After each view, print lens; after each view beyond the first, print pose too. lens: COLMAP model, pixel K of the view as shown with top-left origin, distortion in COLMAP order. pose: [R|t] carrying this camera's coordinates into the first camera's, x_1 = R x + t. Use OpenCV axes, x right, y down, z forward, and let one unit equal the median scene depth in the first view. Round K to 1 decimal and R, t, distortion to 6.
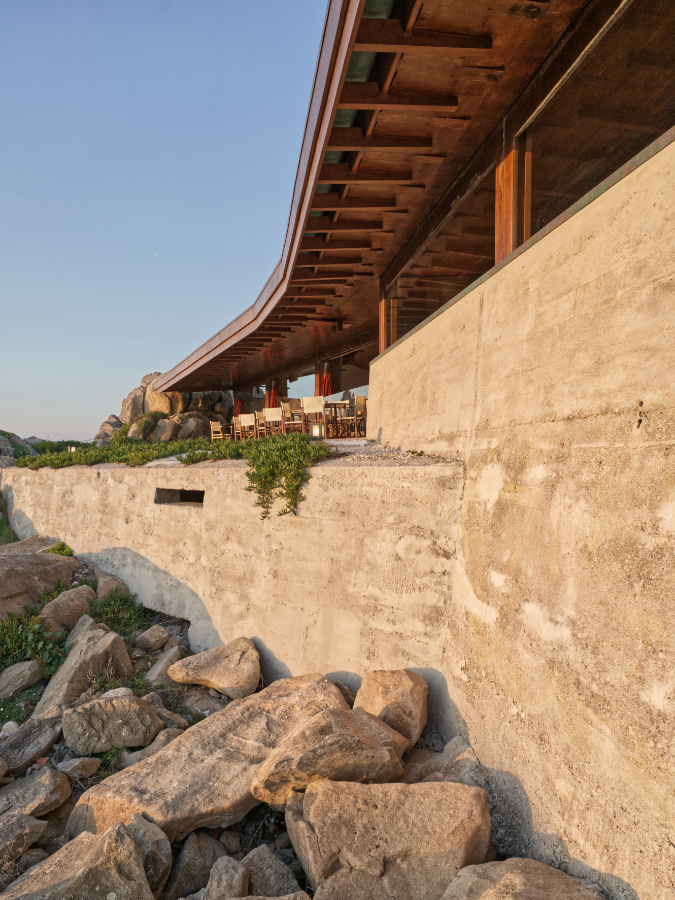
lens RADIAL K [[567.6, 0, 338.4], [0, 567.6, 495.6], [0, 0, 1]] dist [-0.000632, 0.027997]
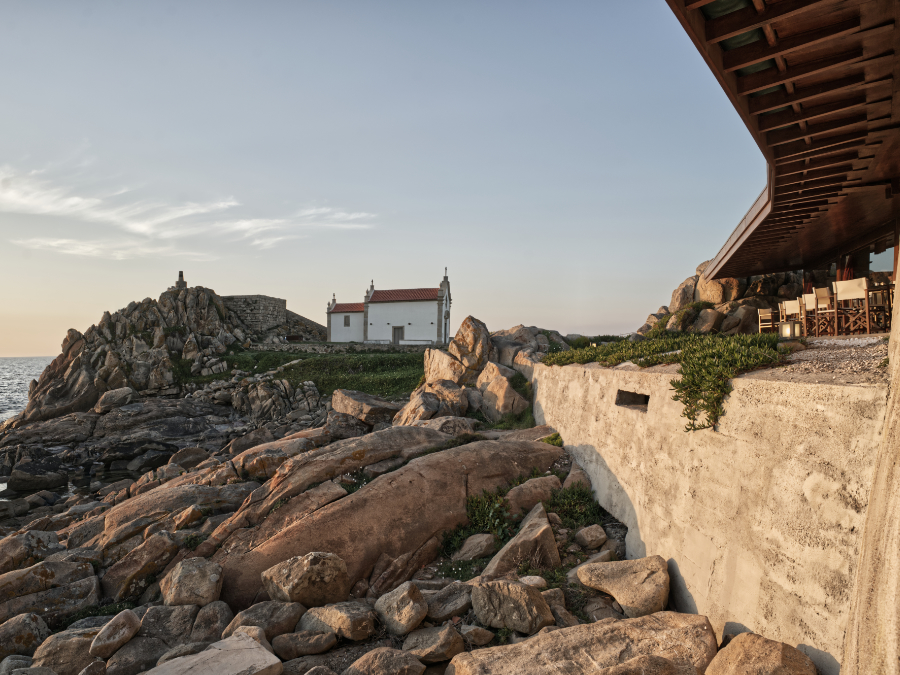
lens RADIAL K [[567.6, 0, 450.0], [0, 567.6, 337.5], [0, 0, 1]] dist [-0.000632, 0.027997]
pose [[0.743781, -0.022399, -0.668048, 0.216610], [-0.035124, 0.996748, -0.072526, -0.033027], [0.667500, 0.077408, 0.740575, 0.036264]]
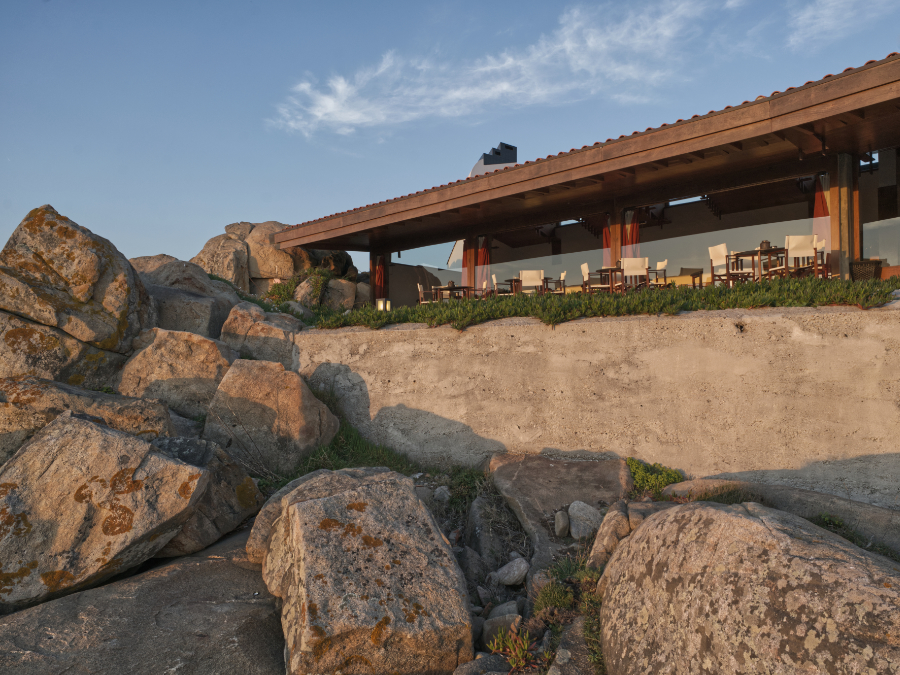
lens RADIAL K [[567.6, 0, 450.0], [0, 567.6, 337.5], [0, 0, 1]] dist [-0.000632, 0.027997]
pose [[0.916471, 0.005620, 0.400063, -2.231132], [0.034120, 0.995161, -0.092141, 0.037920], [-0.398645, 0.098095, 0.911844, 1.479473]]
